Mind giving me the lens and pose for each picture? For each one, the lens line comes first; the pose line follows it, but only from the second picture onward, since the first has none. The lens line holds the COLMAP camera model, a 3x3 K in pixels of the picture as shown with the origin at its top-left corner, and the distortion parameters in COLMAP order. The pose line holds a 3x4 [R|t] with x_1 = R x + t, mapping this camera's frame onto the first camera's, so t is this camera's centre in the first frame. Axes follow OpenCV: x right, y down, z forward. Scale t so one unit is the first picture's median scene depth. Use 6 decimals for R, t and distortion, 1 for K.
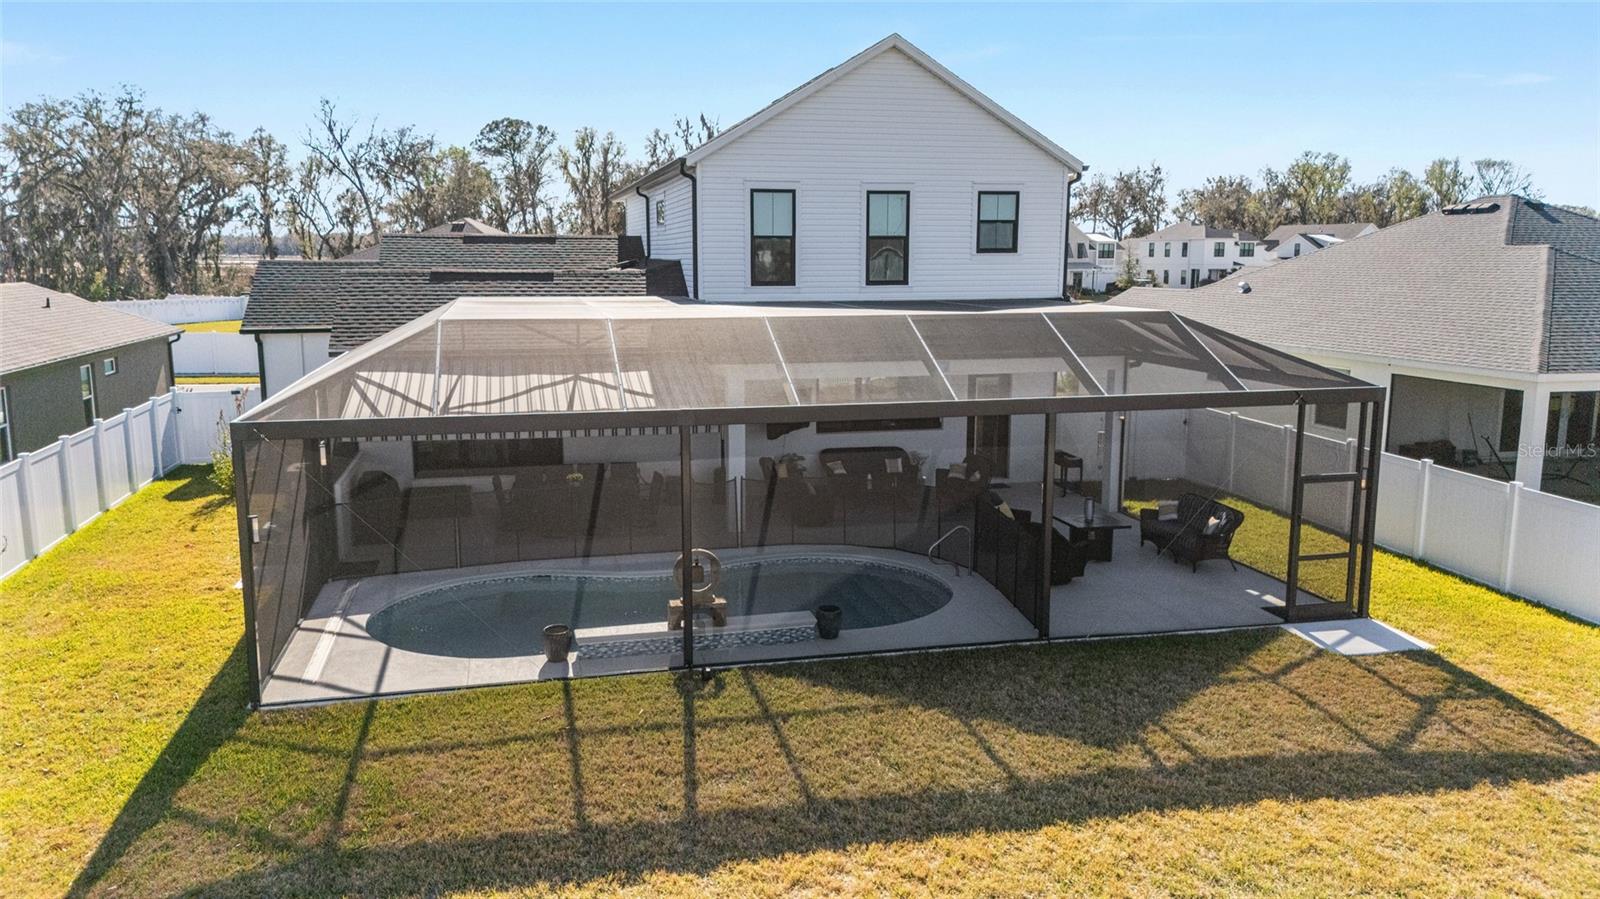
lens RADIAL K [[1173.4, 0, 802.6], [0, 1173.4, 446.7], [0, 0, 1]] dist [0.066109, -0.068395]
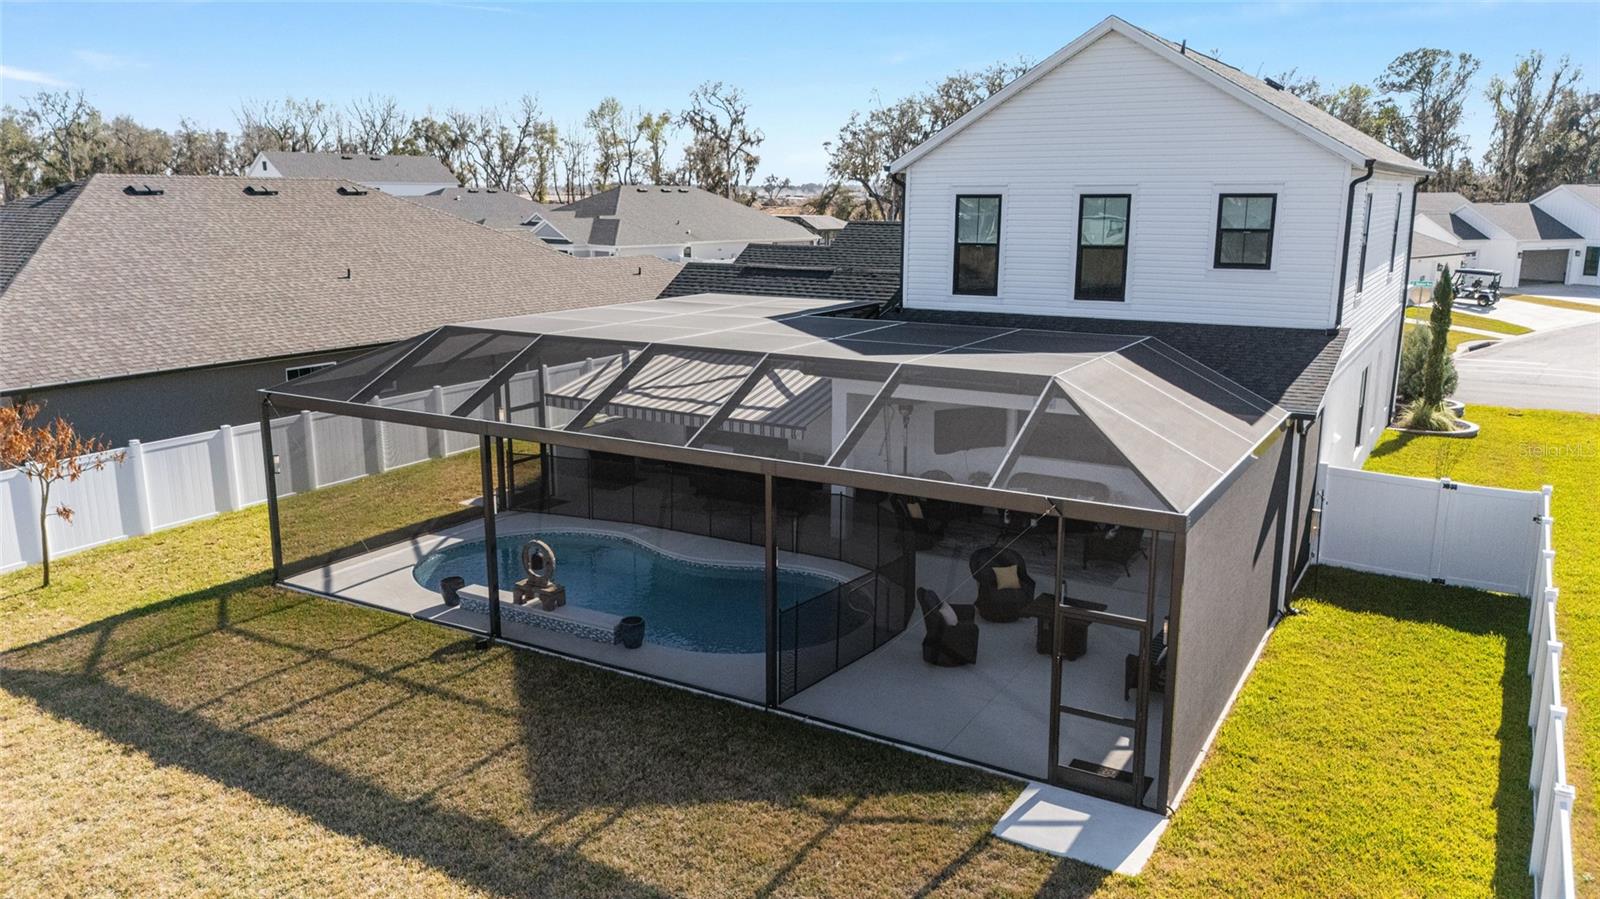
lens RADIAL K [[1173.4, 0, 802.6], [0, 1173.4, 446.7], [0, 0, 1]] dist [0.066109, -0.068395]
pose [[0.715878, 0.148547, -0.682241, 0.653326], [-0.114550, 0.988854, 0.095109, -0.107758], [0.688765, 0.010064, 0.724915, 0.251133]]
